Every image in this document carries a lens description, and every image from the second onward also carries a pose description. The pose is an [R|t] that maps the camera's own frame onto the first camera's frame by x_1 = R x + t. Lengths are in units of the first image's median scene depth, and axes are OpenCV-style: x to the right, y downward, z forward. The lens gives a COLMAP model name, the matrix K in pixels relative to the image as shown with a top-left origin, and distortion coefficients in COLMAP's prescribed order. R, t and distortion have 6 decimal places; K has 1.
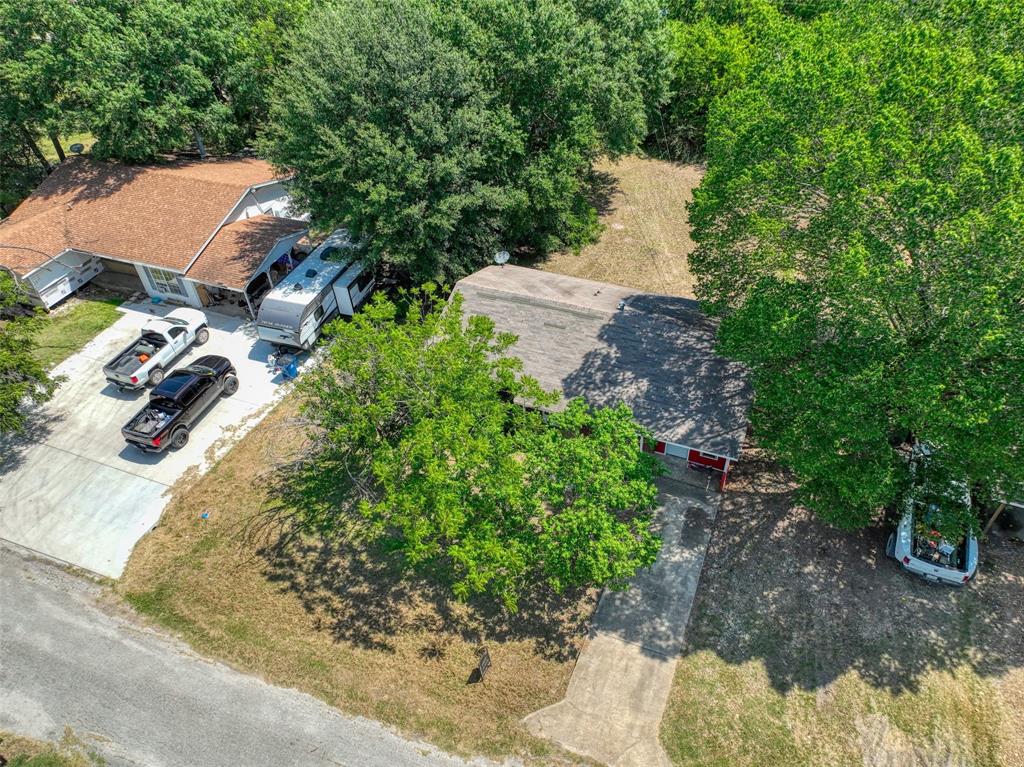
lens RADIAL K [[711.3, 0, 509.2], [0, 711.3, 386.0], [0, 0, 1]] dist [0.006559, 0.013336]
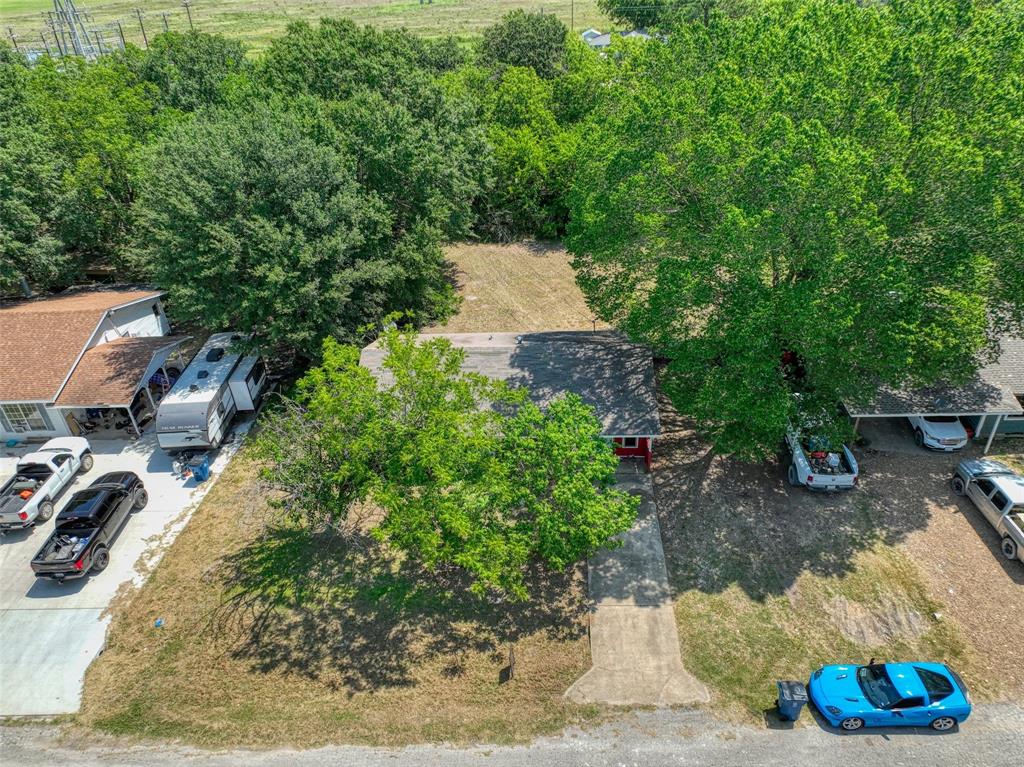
lens RADIAL K [[711.3, 0, 511.2], [0, 711.3, 387.2], [0, 0, 1]] dist [0.006559, 0.013336]
pose [[0.938857, -0.186564, 0.289380, -0.194497], [0.235581, 0.961015, -0.144746, 0.119786], [-0.251094, 0.204068, 0.946207, -0.043505]]
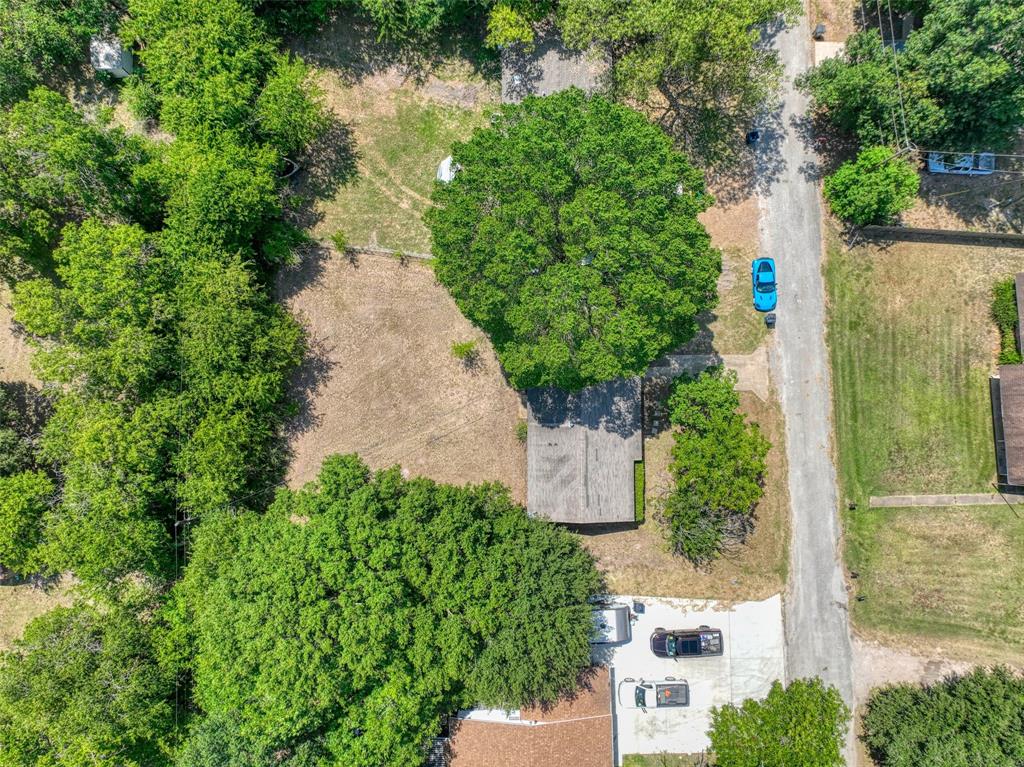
lens RADIAL K [[711.3, 0, 514.5], [0, 711.3, 384.6], [0, 0, 1]] dist [0.006559, 0.013336]
pose [[-0.391405, -0.914860, 0.099161, 0.130086], [0.625395, -0.185409, 0.757961, -1.549825], [-0.675043, 0.358685, 0.644719, -0.092552]]
